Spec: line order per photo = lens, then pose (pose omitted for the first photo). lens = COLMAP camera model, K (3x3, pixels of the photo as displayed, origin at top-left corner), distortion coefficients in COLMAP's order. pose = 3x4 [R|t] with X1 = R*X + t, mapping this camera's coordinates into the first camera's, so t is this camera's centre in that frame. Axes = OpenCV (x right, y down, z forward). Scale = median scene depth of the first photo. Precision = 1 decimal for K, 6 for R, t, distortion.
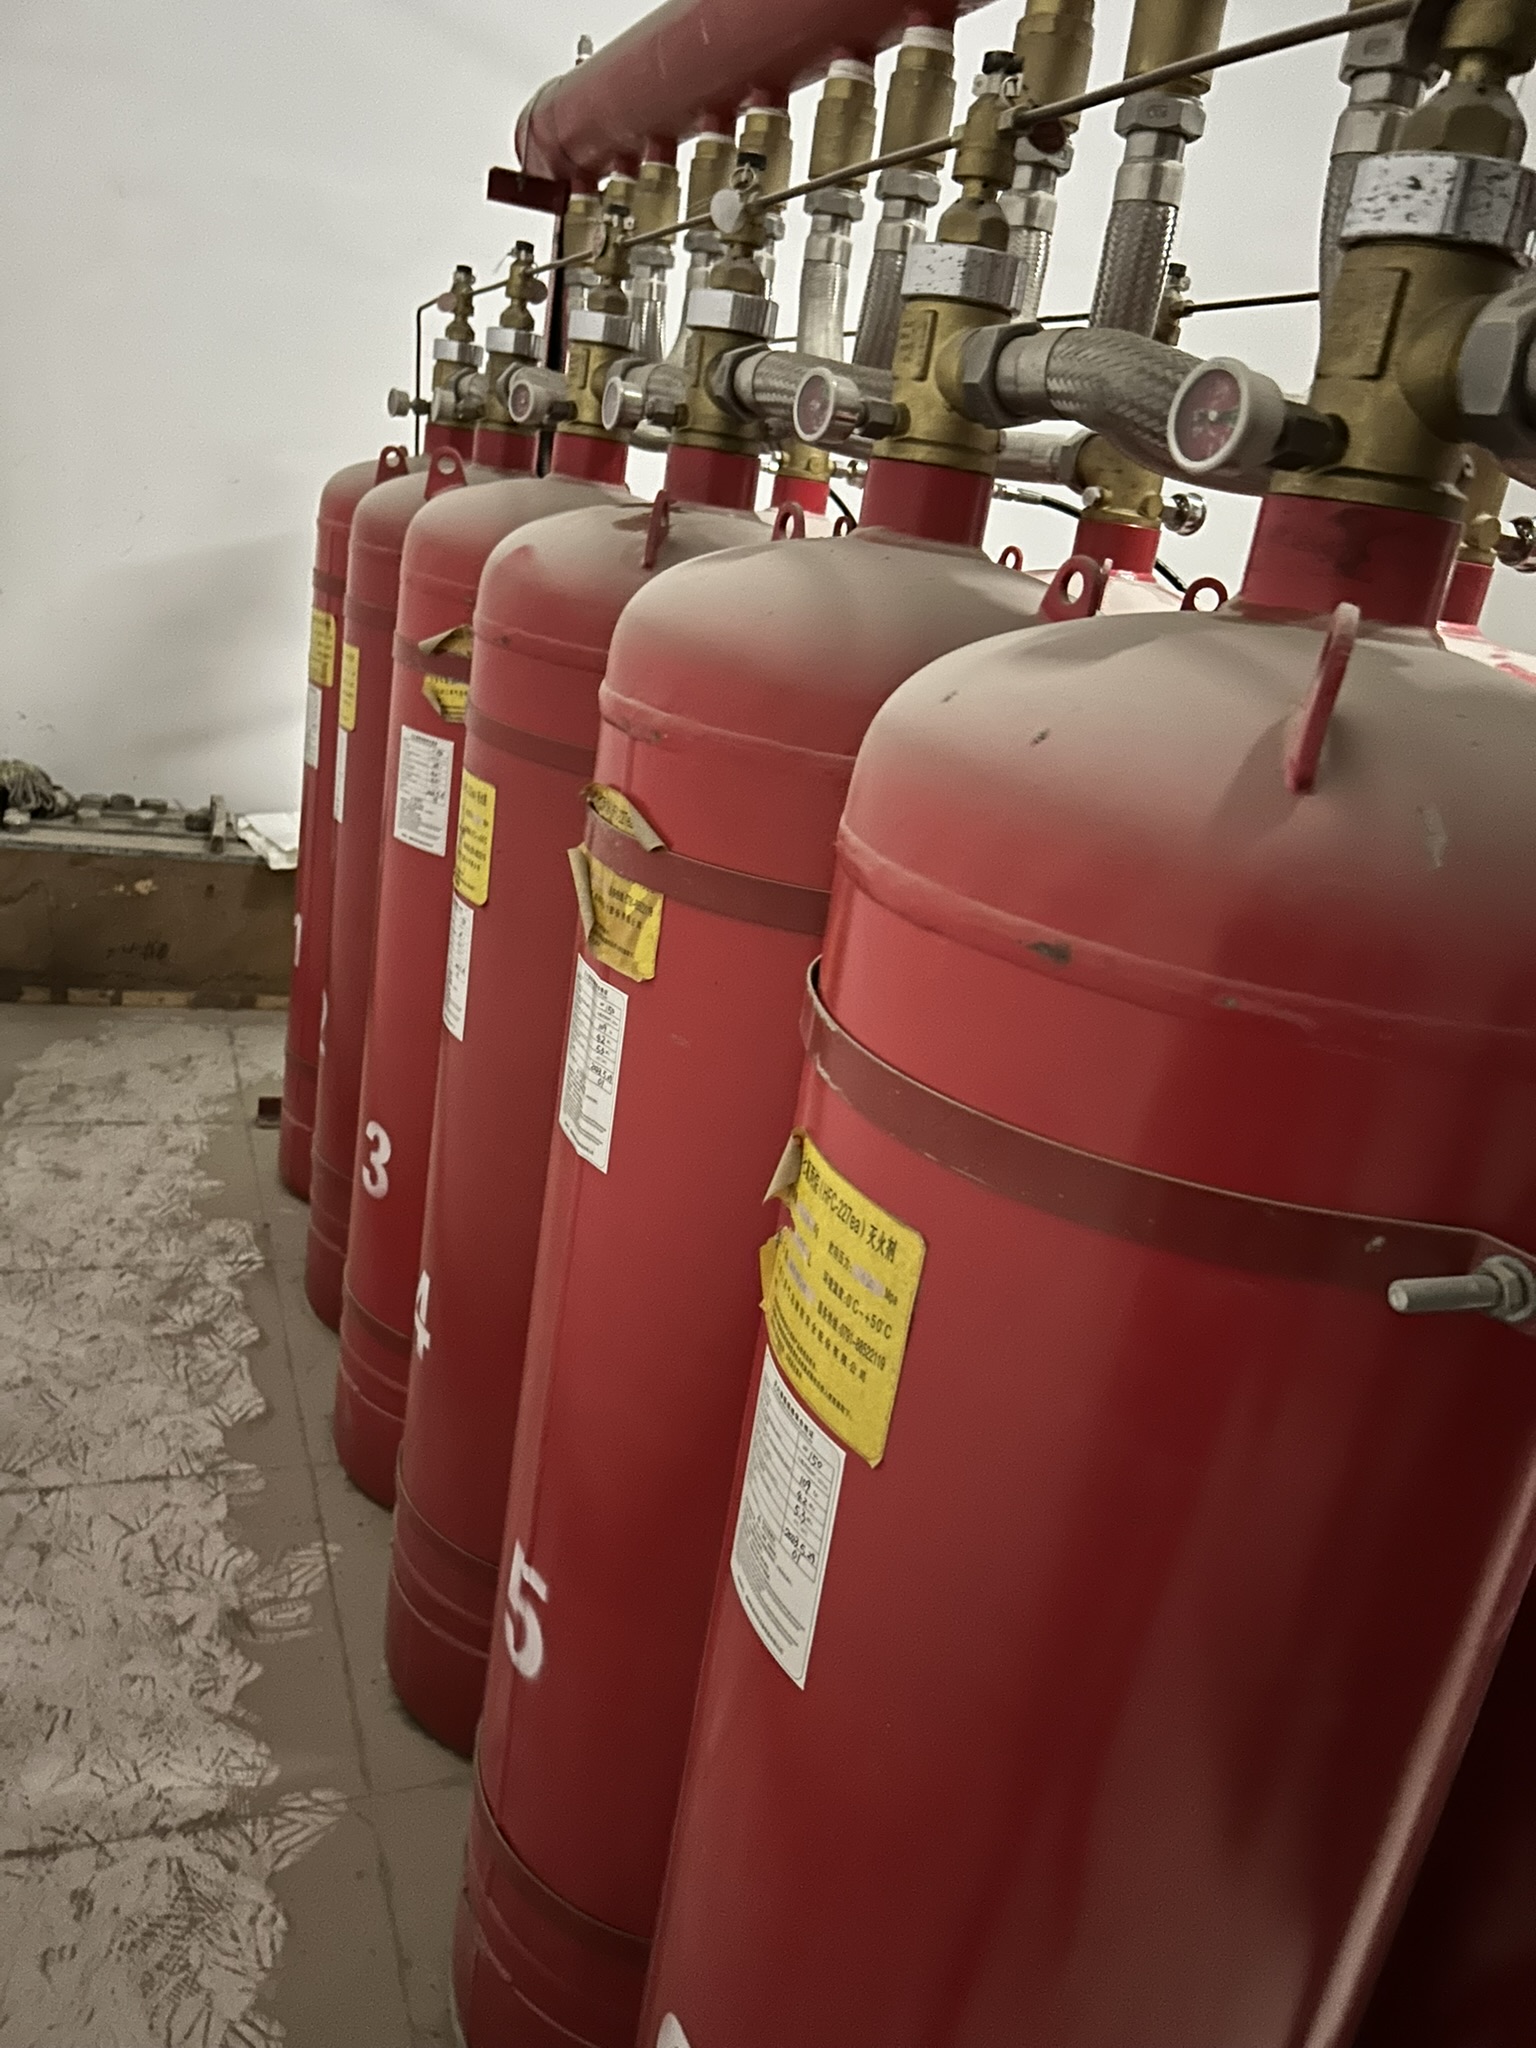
lens RADIAL K [[1546.7, 0, 768.0], [0, 1546.7, 1024.0], [0, 0, 1]] dist [0.025529, -0.010836]
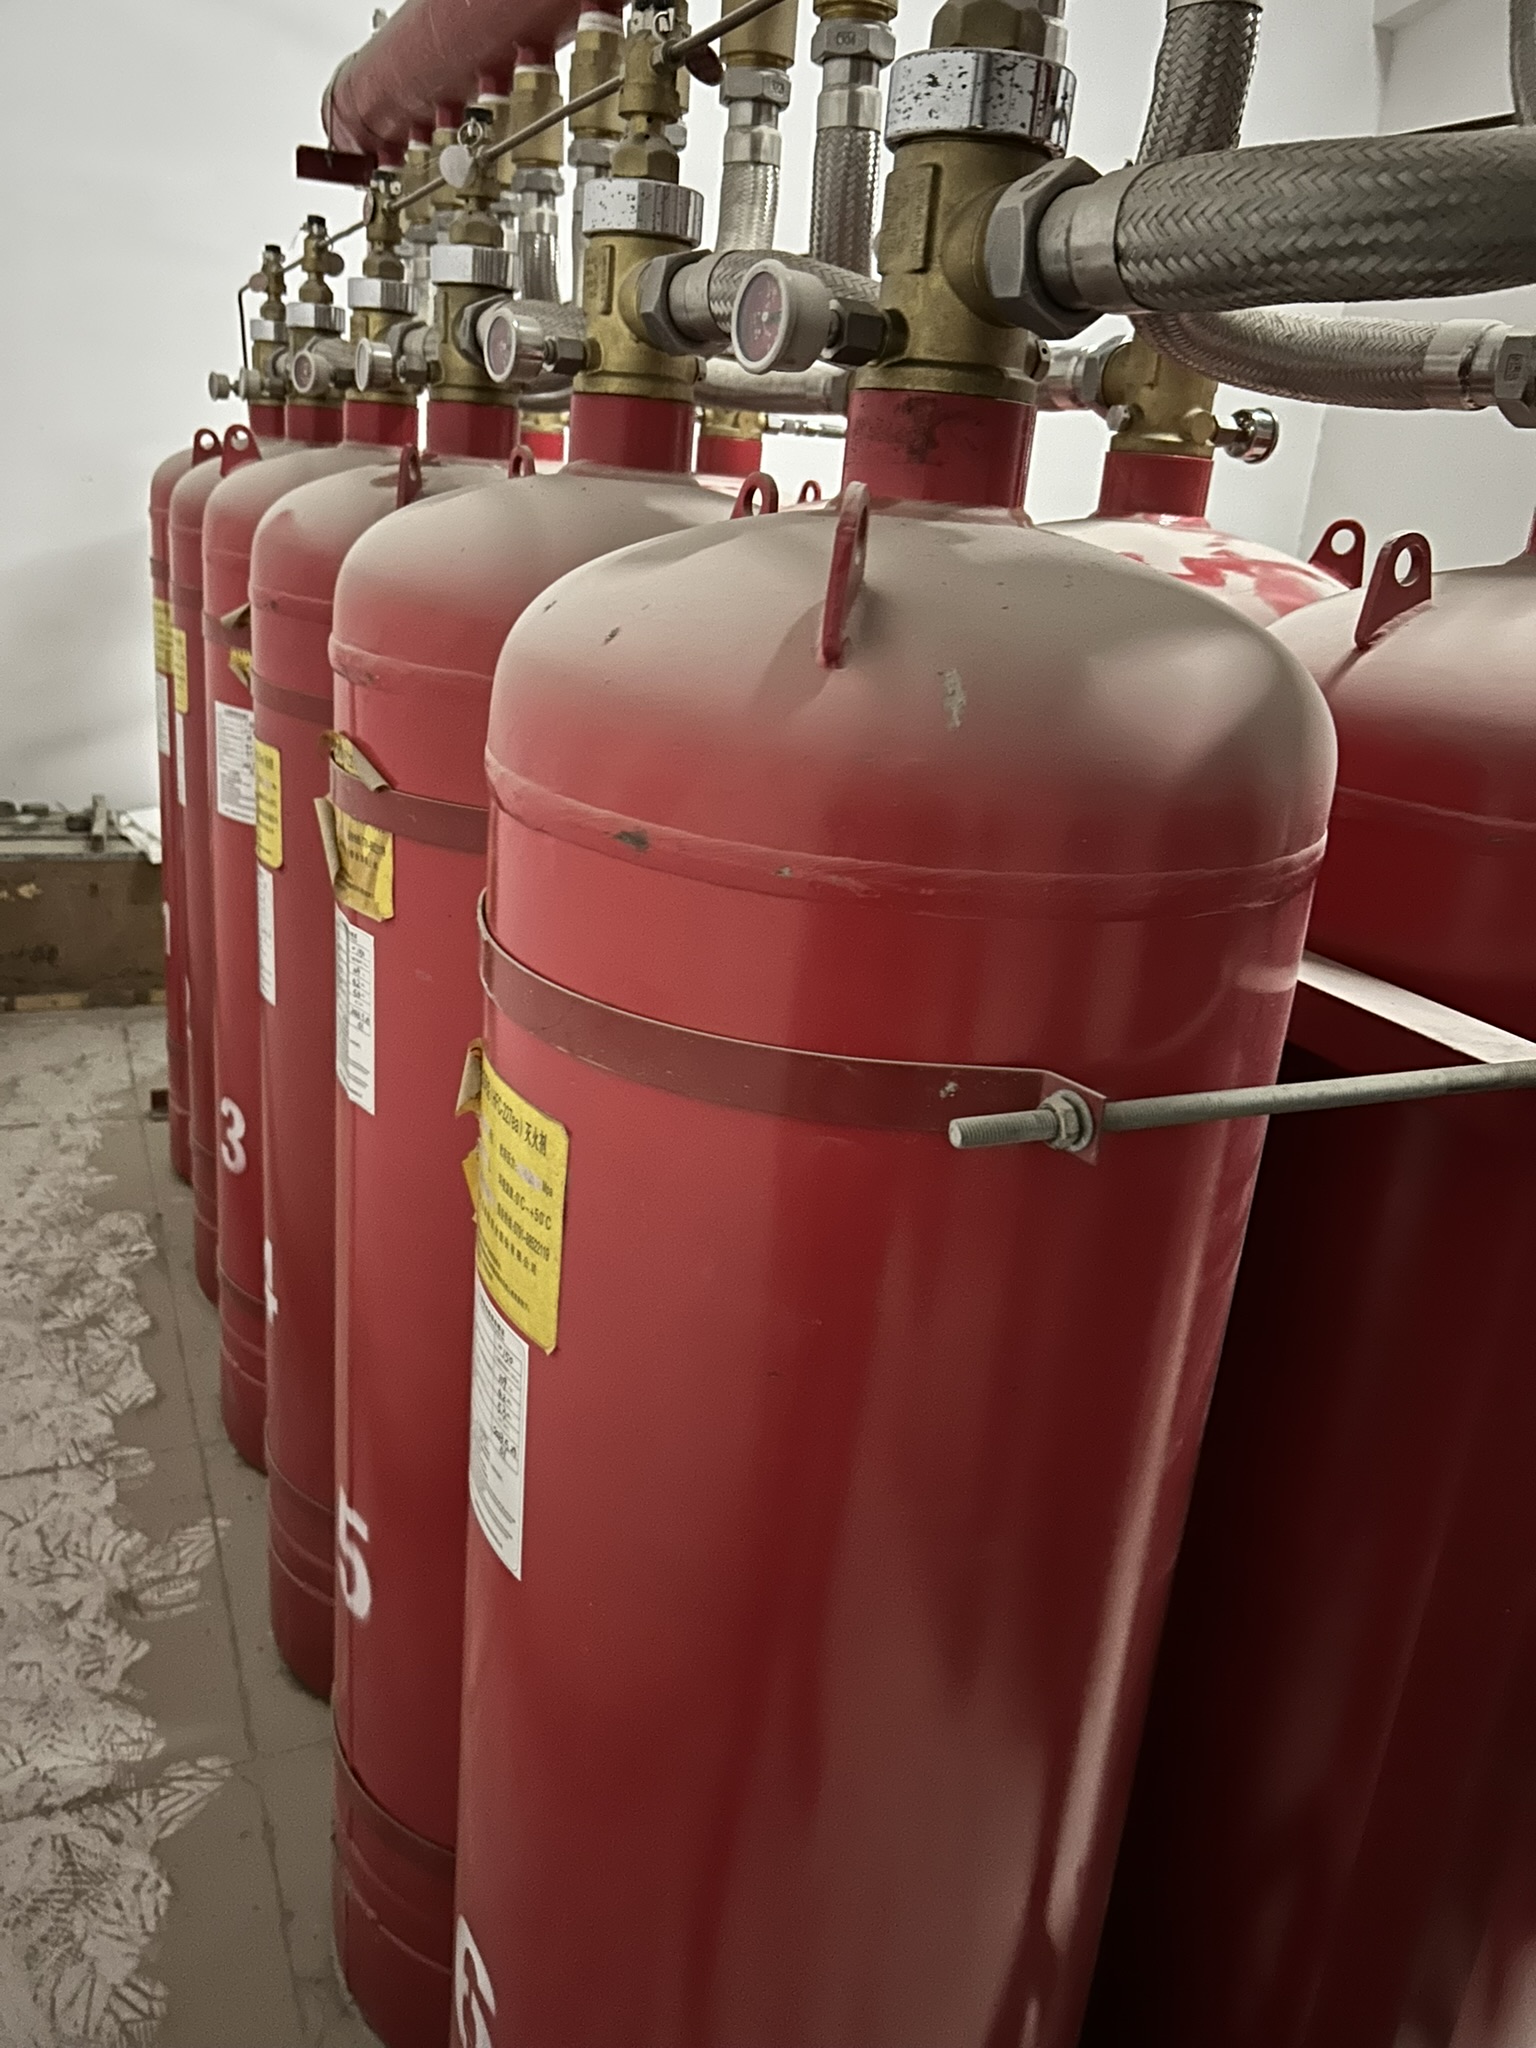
lens RADIAL K [[1549.5, 0, 766.7], [0, 1549.5, 991.1], [0, 0, 1]] dist [0.037323, -0.031392]
pose [[0.996739, -0.079398, 0.014429, 0.101809], [0.079397, 0.996843, 0.000640, 0.025291], [-0.014434, 0.000507, 0.999896, -0.019162]]
